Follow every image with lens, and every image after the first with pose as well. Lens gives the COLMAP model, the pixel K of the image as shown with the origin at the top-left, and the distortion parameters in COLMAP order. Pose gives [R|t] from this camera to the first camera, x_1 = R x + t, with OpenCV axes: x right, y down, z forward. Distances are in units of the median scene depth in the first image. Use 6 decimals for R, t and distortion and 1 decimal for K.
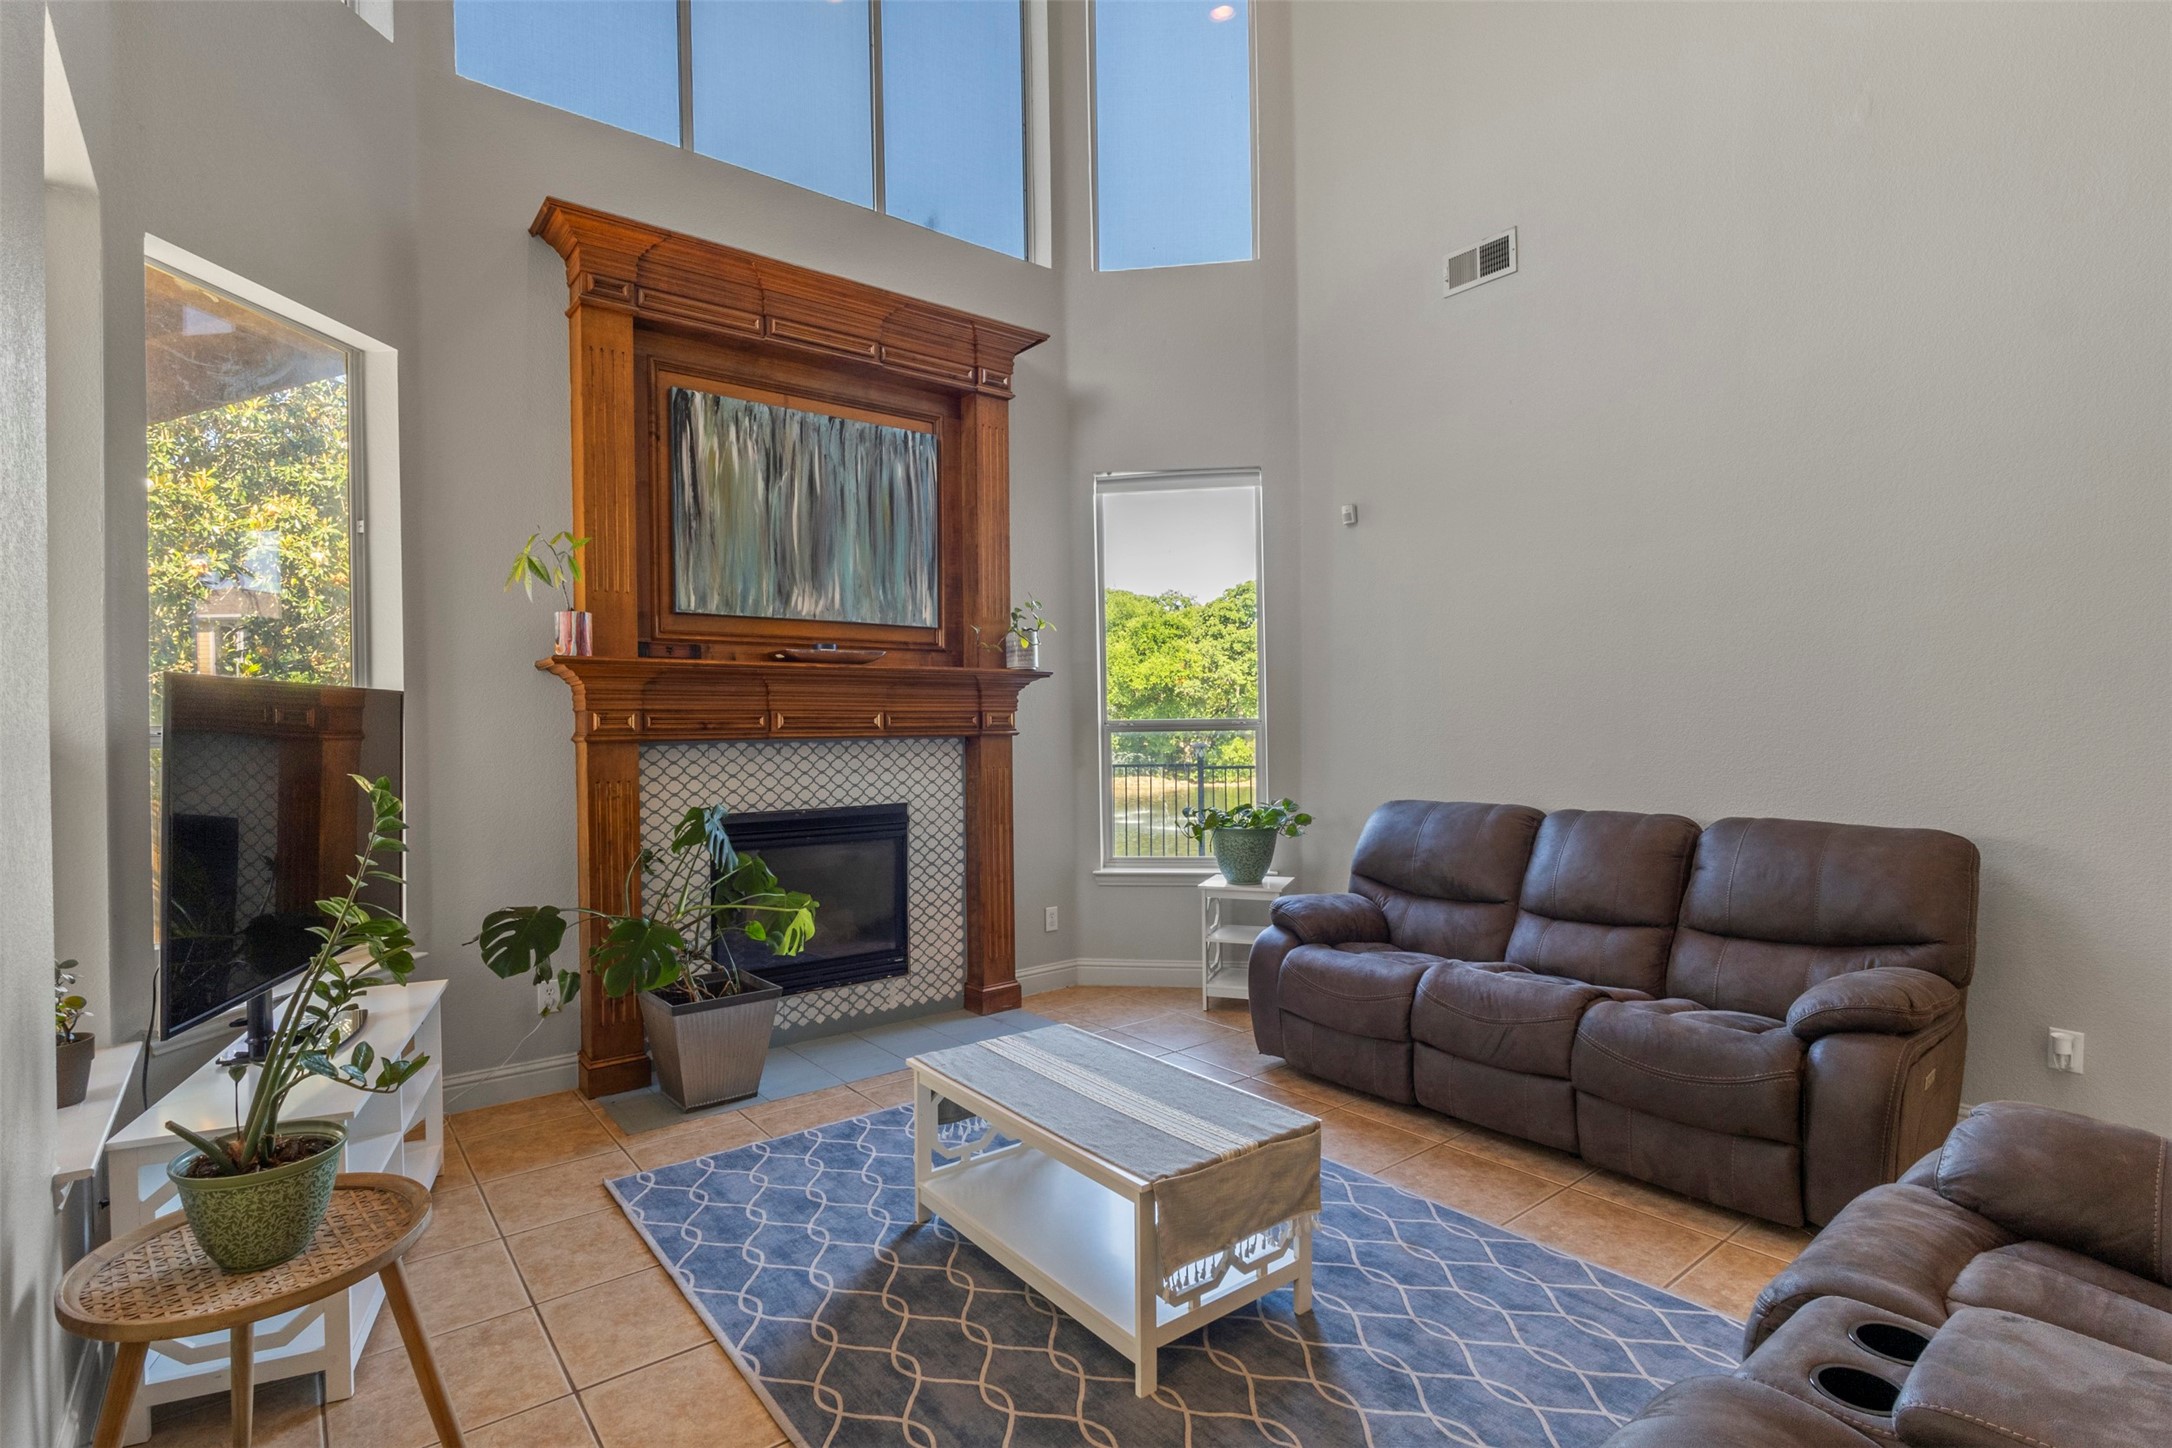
lens RADIAL K [[1035.0, 0, 1067.9], [0, 1035.0, 730.2], [0, 0, 1]] dist [-0.008797, 0.001771]
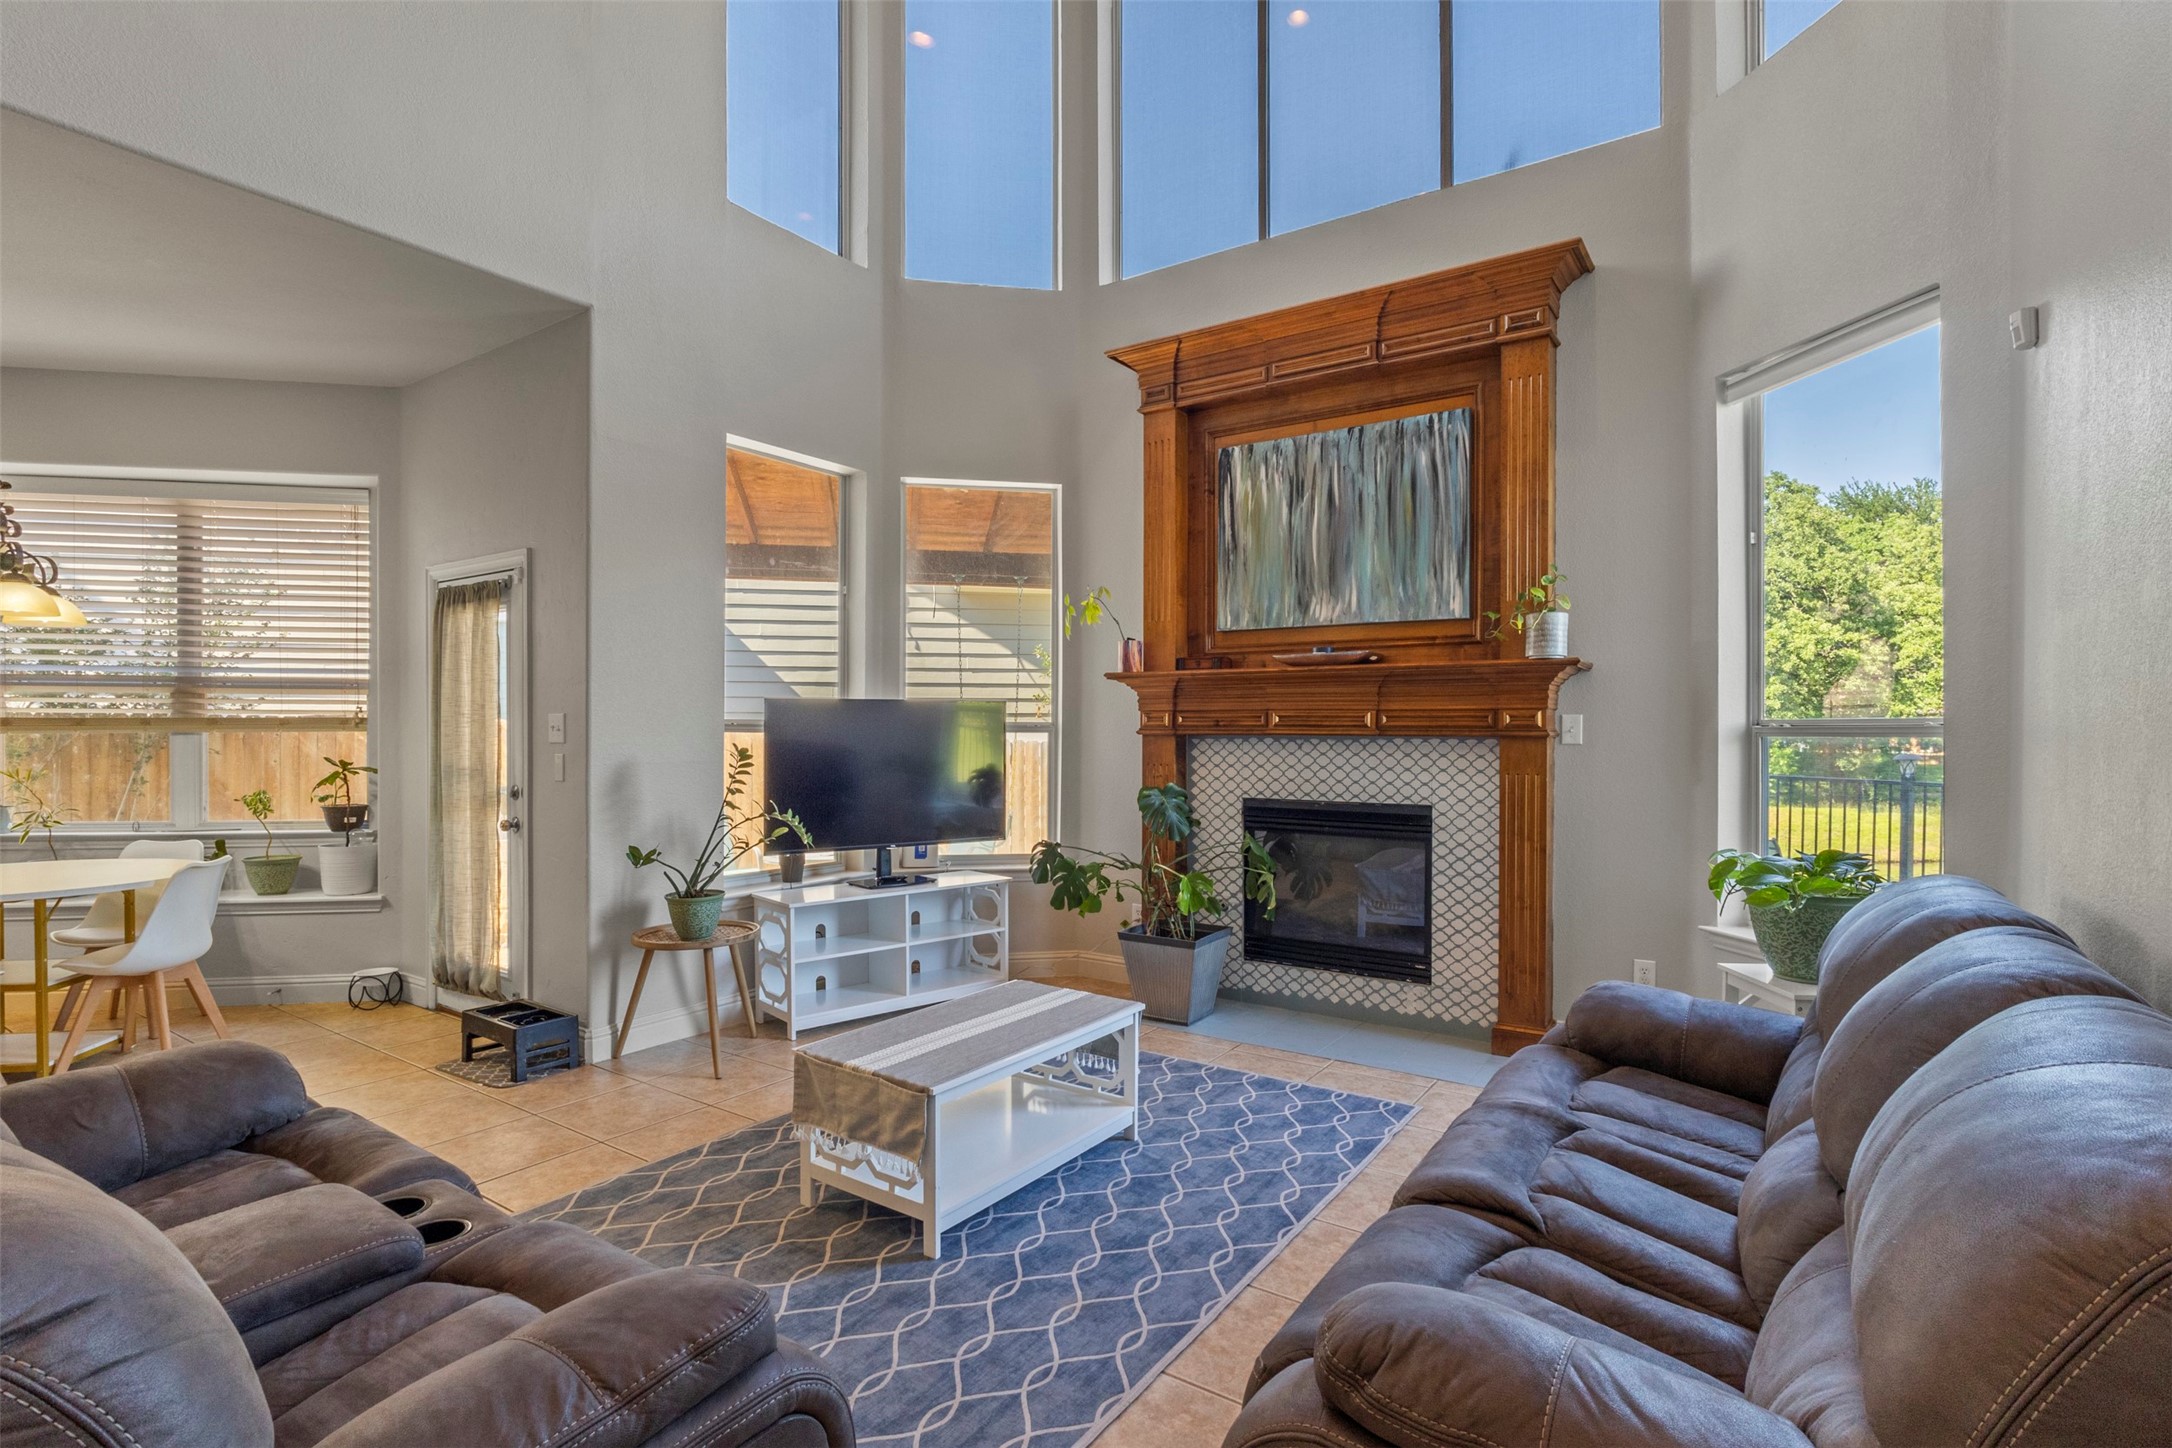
lens RADIAL K [[1035.0, 0, 1095.4], [0, 1035.0, 736.5], [0, 0, 1]] dist [-0.008797, 0.001771]
pose [[0.320026, 0.019083, -0.947217, 0.658323], [-0.008264, 0.999815, 0.017351, -0.007485], [0.947373, 0.002275, 0.320125, 0.407724]]
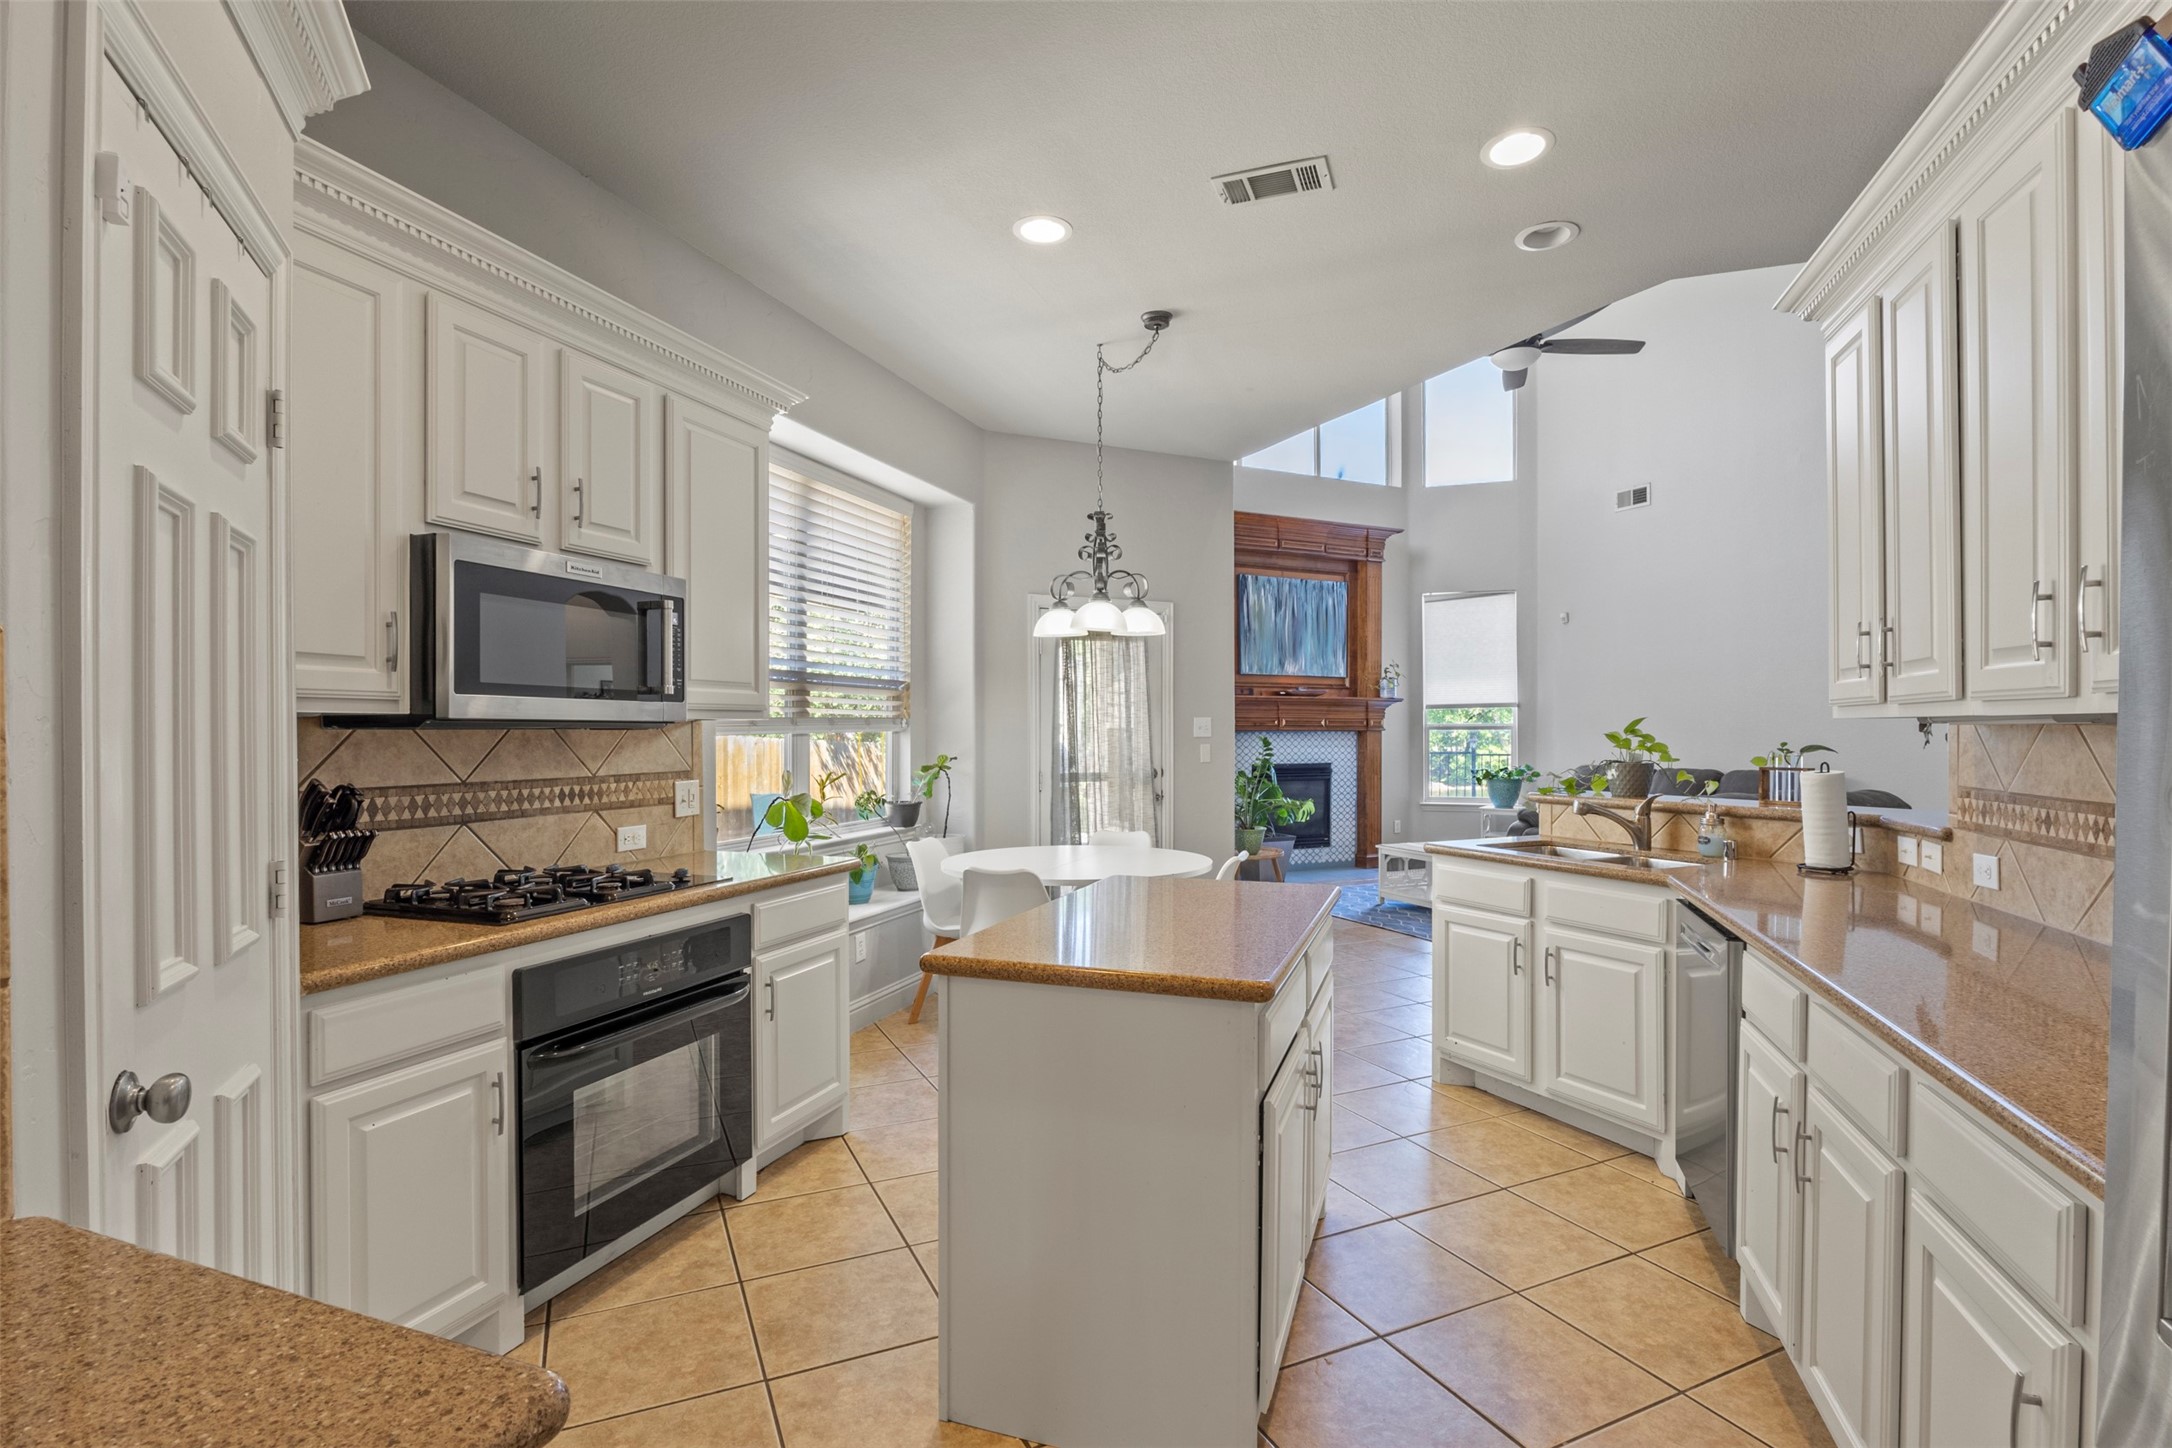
lens RADIAL K [[1035.0, 0, 1093.8], [0, 1035.0, 712.7], [0, 0, 1]] dist [-0.008797, 0.001771]
pose [[0.981879, 0.013042, -0.189060, -0.234096], [-0.012898, 0.999915, 0.001996, -0.027495], [0.189070, 0.000479, 0.981963, -1.120351]]
